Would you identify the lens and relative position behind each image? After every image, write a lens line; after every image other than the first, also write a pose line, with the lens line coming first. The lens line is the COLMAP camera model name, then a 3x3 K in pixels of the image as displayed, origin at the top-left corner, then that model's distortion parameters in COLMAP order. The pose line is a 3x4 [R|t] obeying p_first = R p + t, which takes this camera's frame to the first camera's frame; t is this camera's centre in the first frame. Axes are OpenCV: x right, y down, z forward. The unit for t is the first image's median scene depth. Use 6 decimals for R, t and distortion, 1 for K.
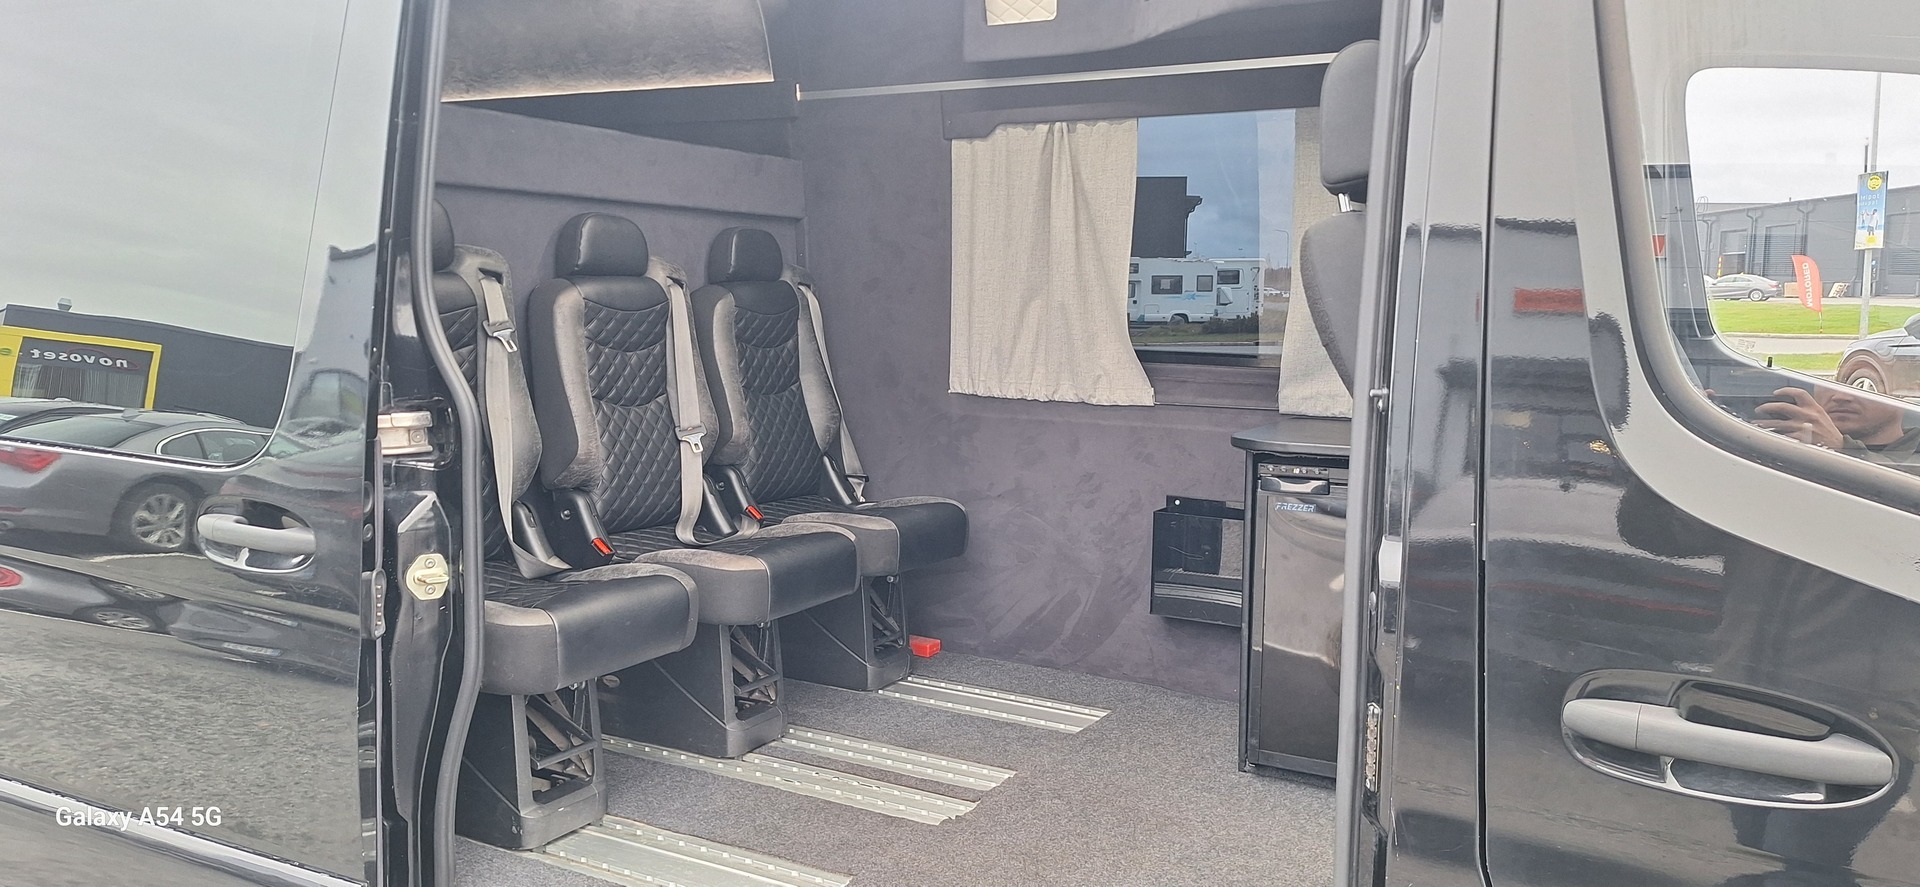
lens RADIAL K [[1346.1, 0, 960.0], [0, 1346.1, 443.5], [0, 0, 1]] dist [0.166212, -0.266134]
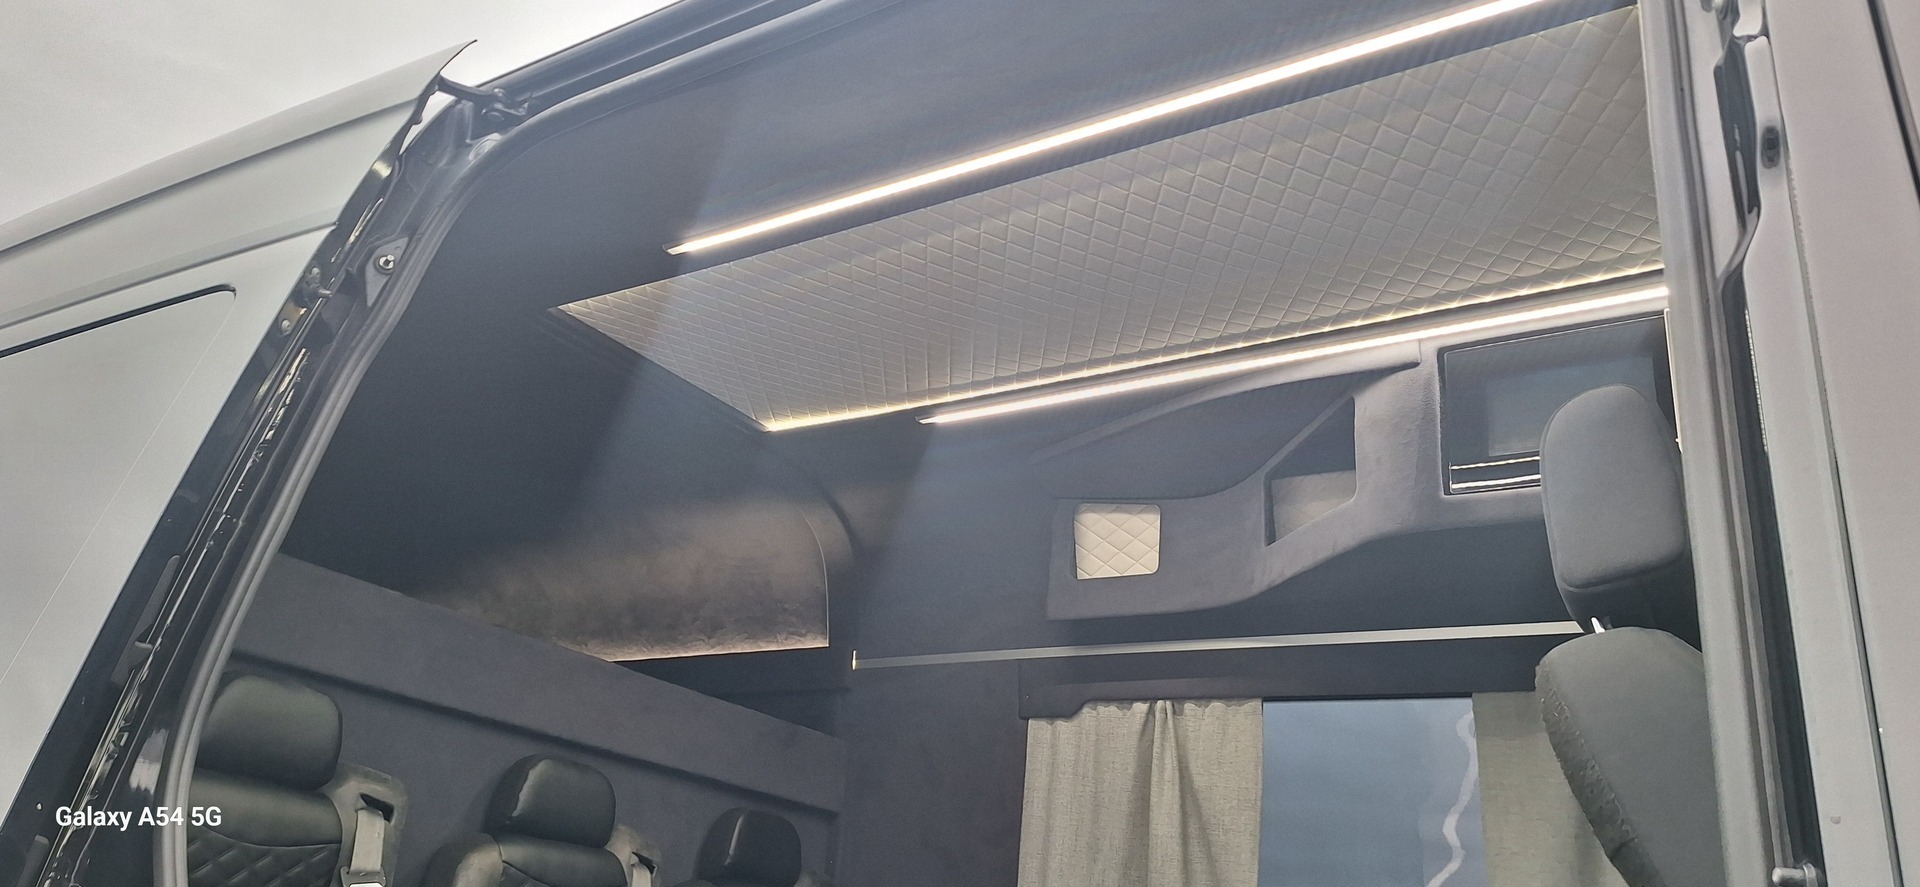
lens RADIAL K [[1346.1, 0, 960.0], [0, 1346.1, 443.5], [0, 0, 1]] dist [0.166212, -0.266134]
pose [[0.992300, 0.049203, -0.113663, 0.038065], [-0.099105, 0.865846, -0.490396, 0.034072], [0.074286, 0.497884, 0.864056, 0.226587]]
